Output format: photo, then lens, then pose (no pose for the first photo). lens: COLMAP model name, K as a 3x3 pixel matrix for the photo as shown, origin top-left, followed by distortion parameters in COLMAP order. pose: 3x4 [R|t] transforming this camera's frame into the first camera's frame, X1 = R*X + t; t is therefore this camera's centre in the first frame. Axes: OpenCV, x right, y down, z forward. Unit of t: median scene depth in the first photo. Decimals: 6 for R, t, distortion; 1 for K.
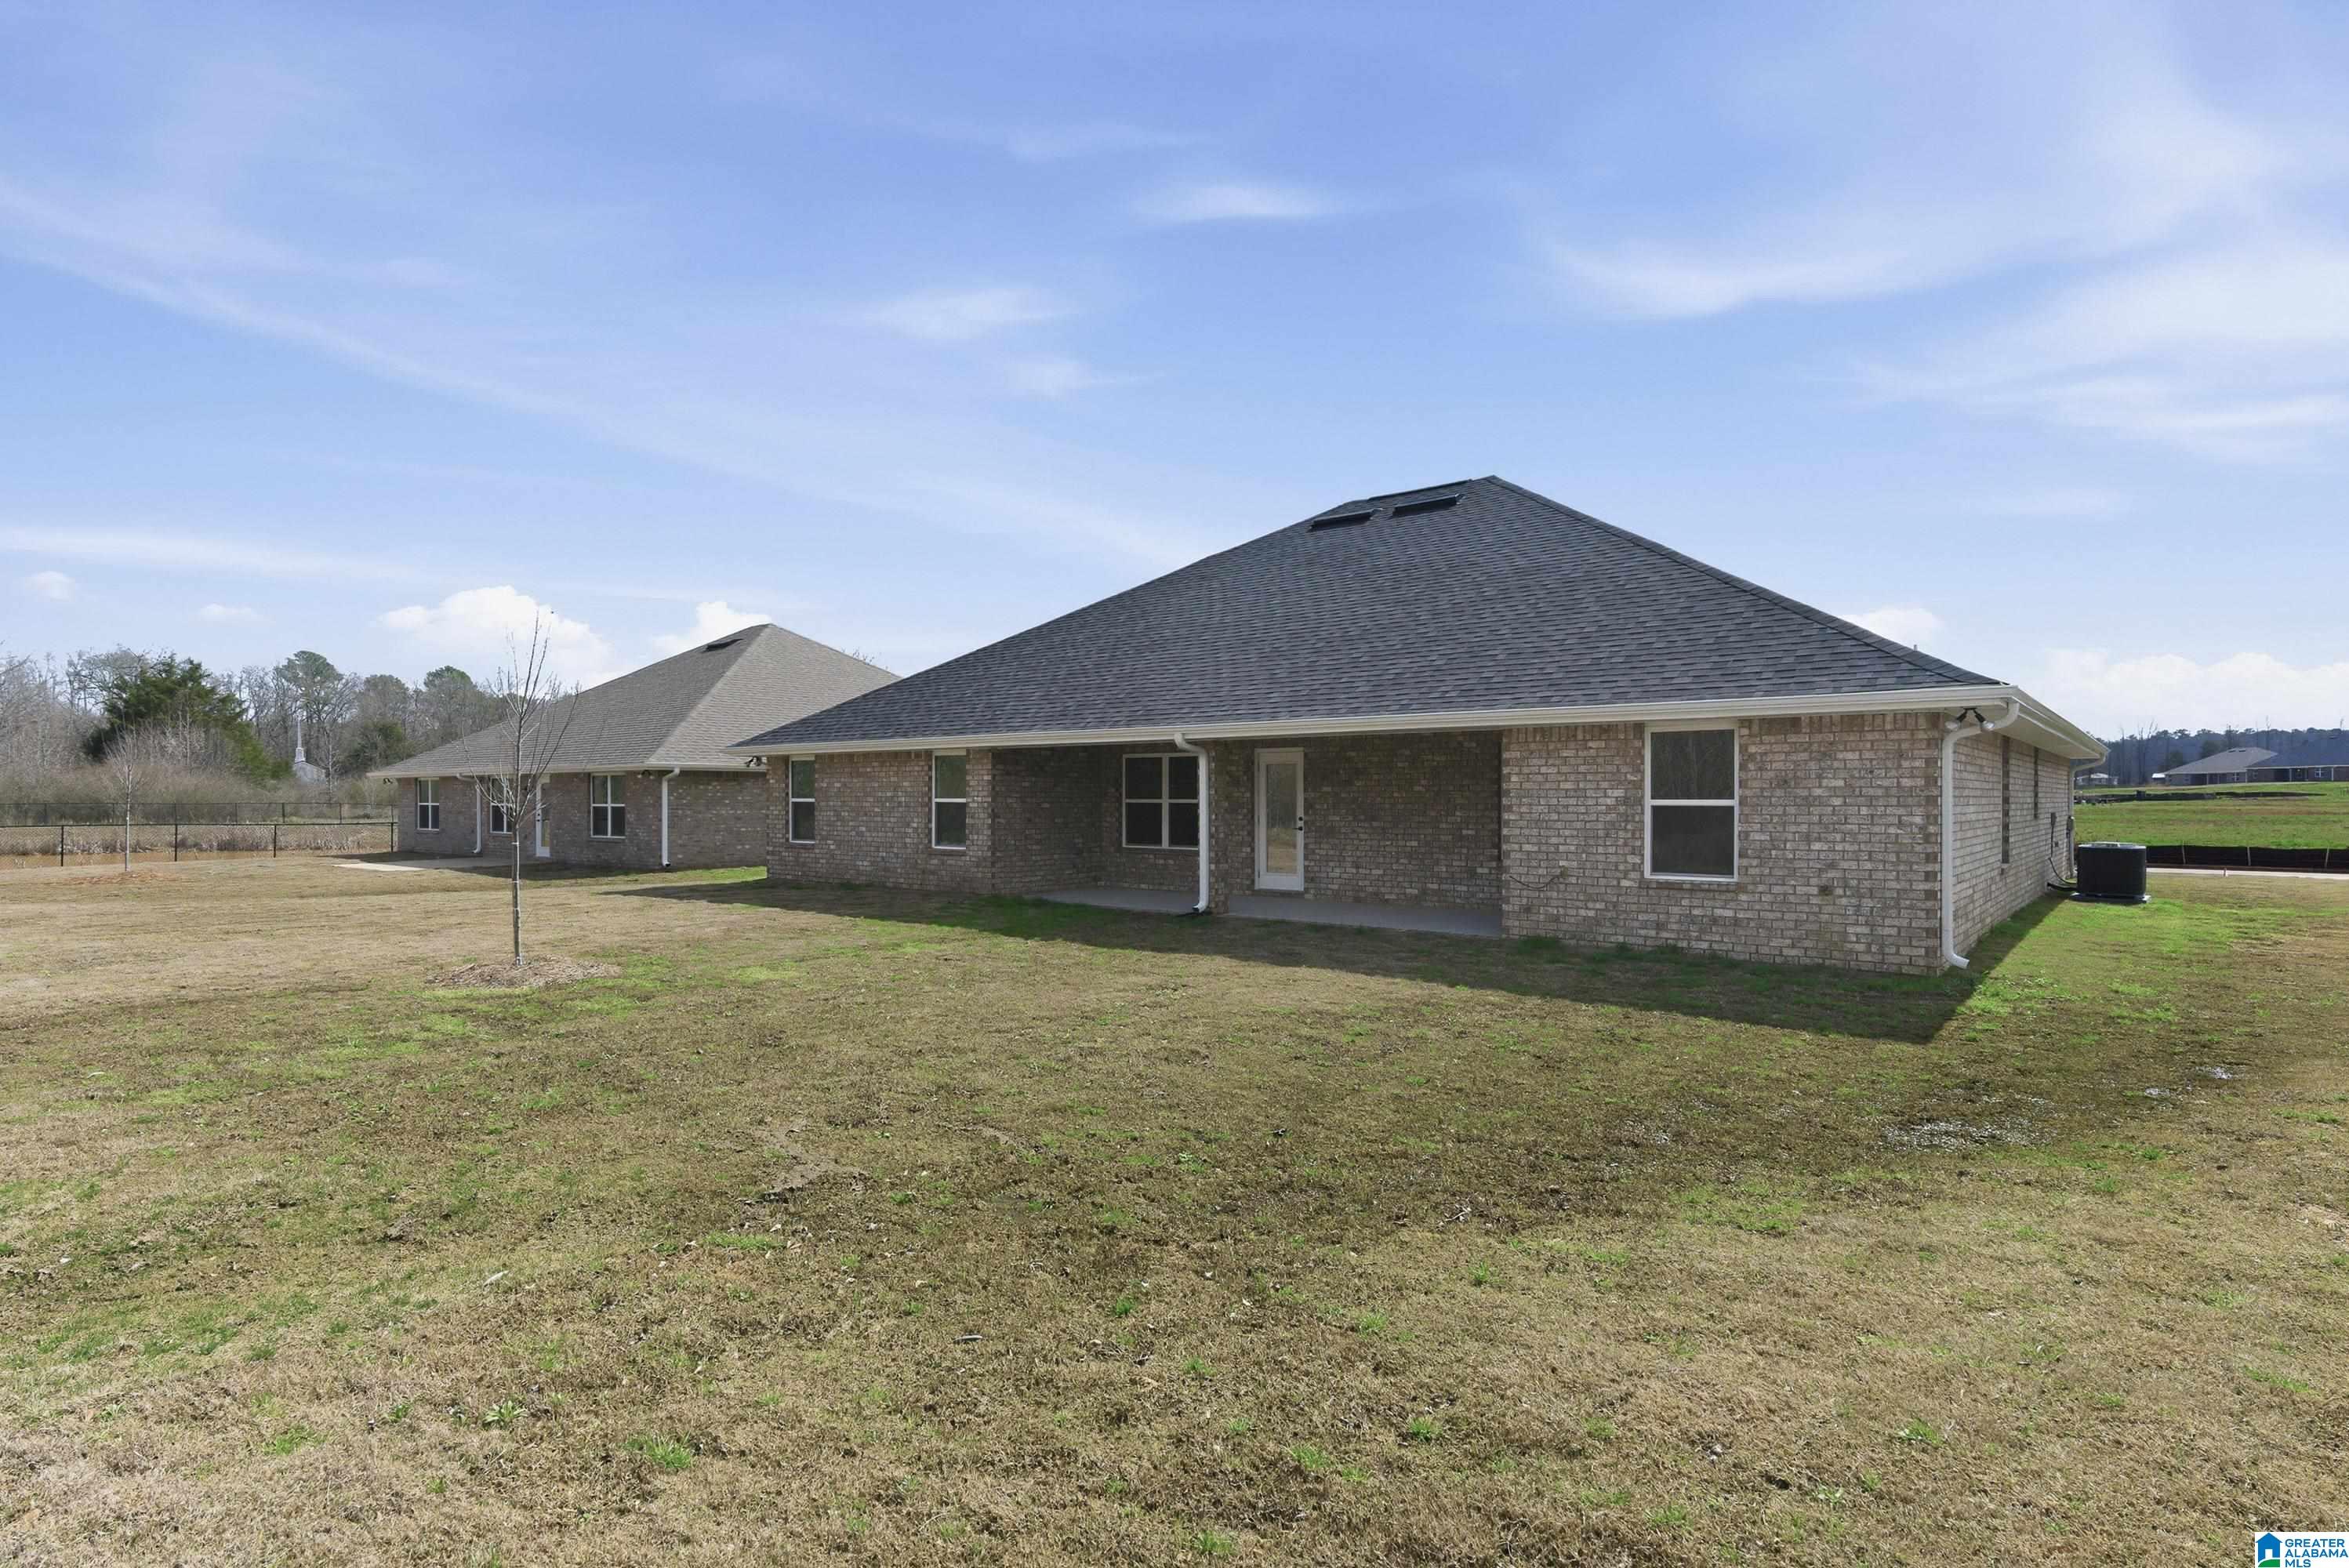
lens RADIAL K [[1180.1, 0, 1178.3], [0, 1180.1, 795.9], [0, 0, 1]] dist [-0.002513, -0.000132]
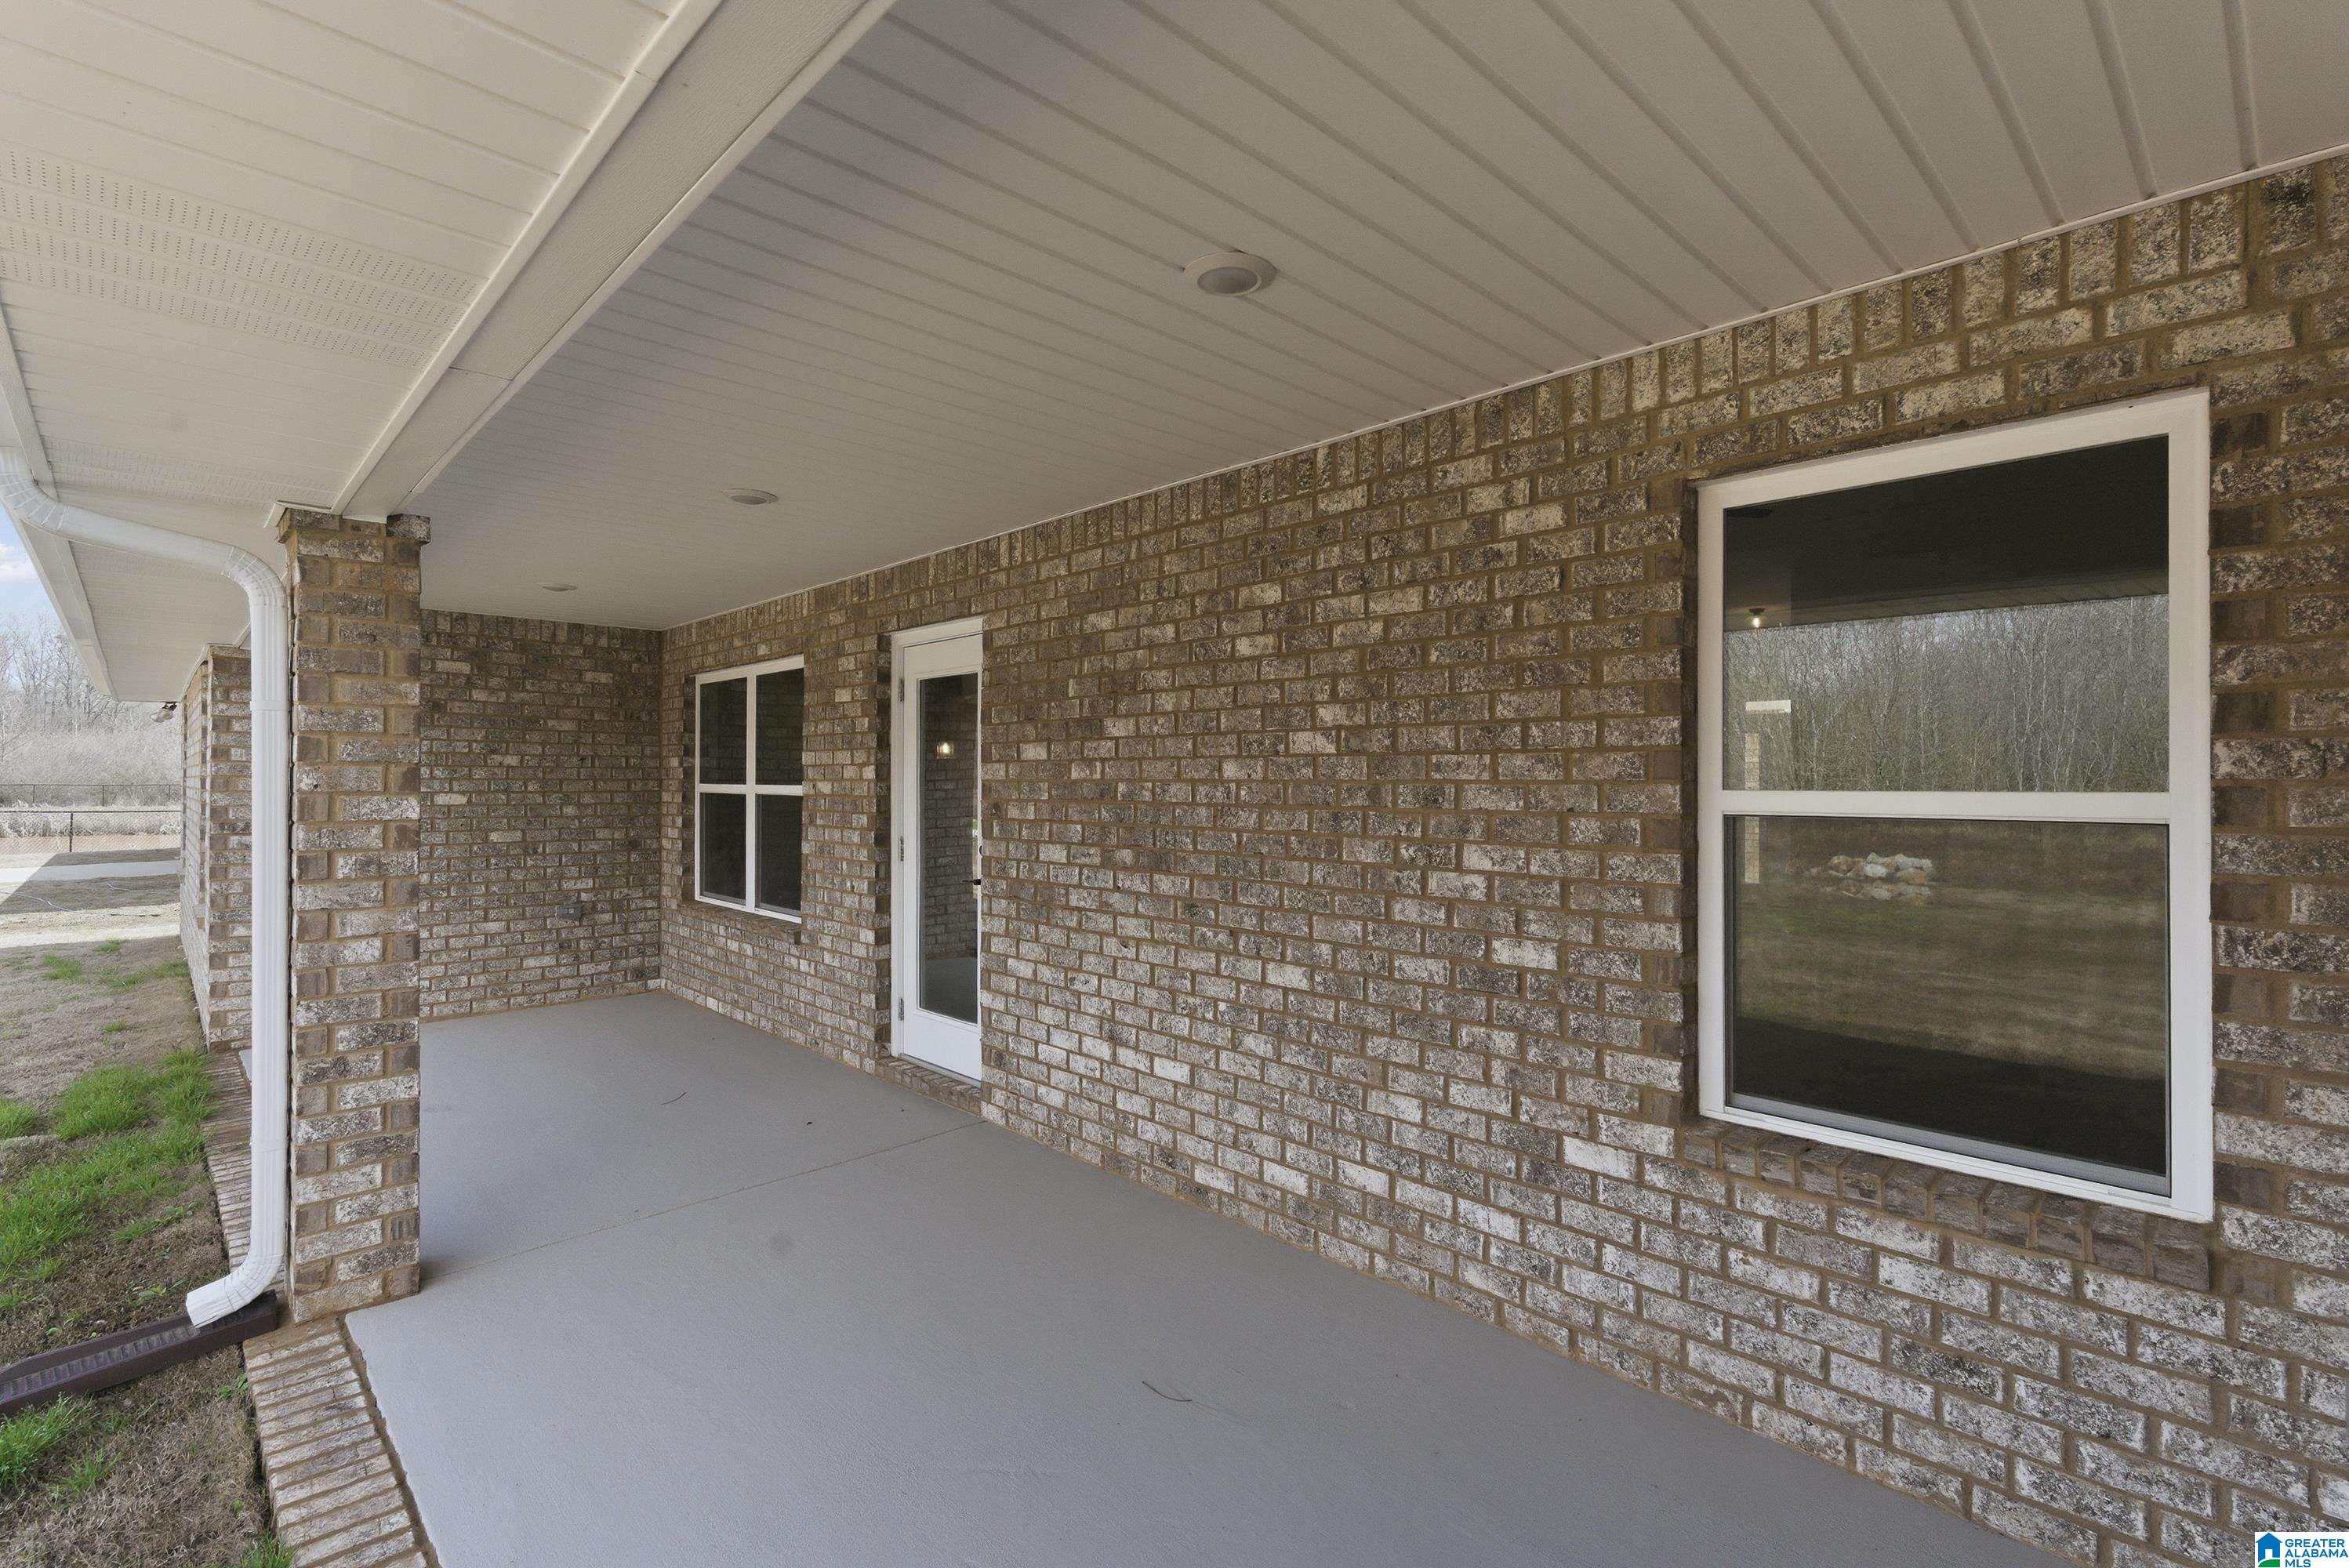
lens RADIAL K [[1083.5, 0, 1173.5], [0, 1083.5, 781.5], [0, 0, 1]] dist [-0.001124, -0.000064]
pose [[0.993349, 0.003593, -0.115083, 0.171111], [-0.003854, 0.999990, -0.002046, 0.001631], [0.115074, 0.002476, 0.993354, 0.666862]]
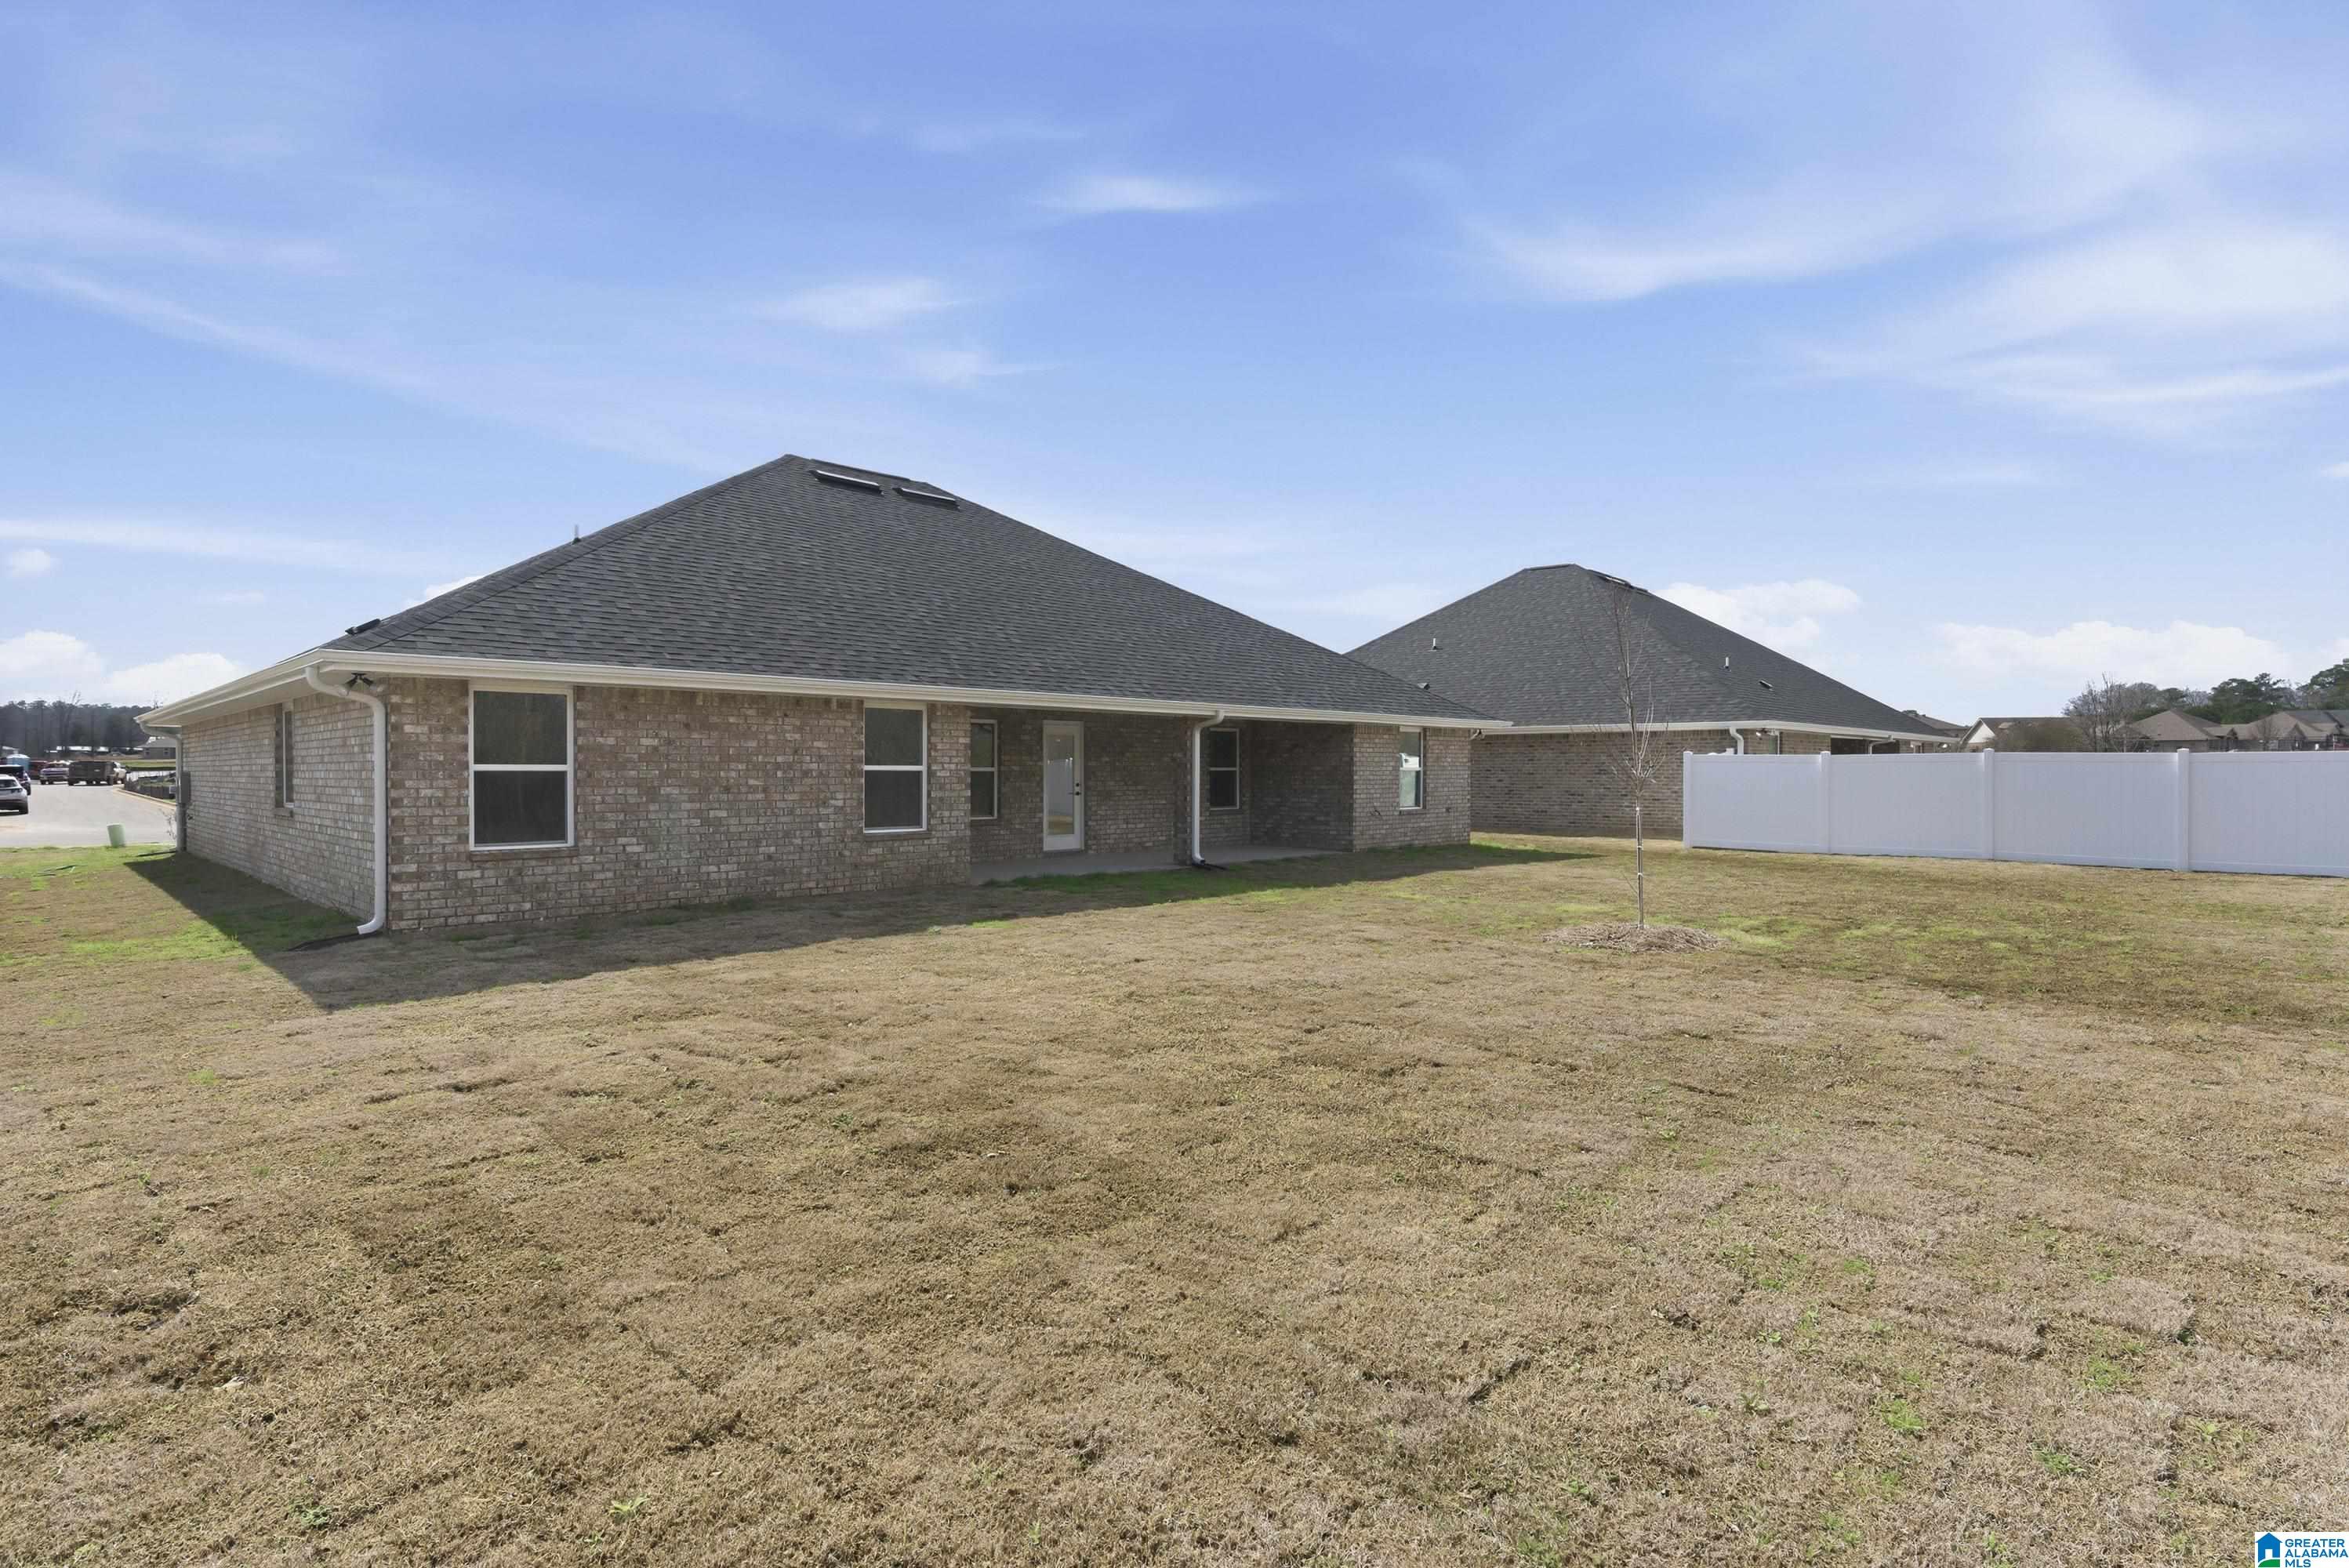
lens RADIAL K [[1180.1, 0, 1178.7], [0, 1180.1, 777.9], [0, 0, 1]] dist [-0.002513, -0.000132]
pose [[0.084270, -0.010550, 0.996387, -0.929808], [-0.005447, 0.999924, 0.011048, 0.000399], [-0.996428, -0.006359, 0.084206, 0.745806]]
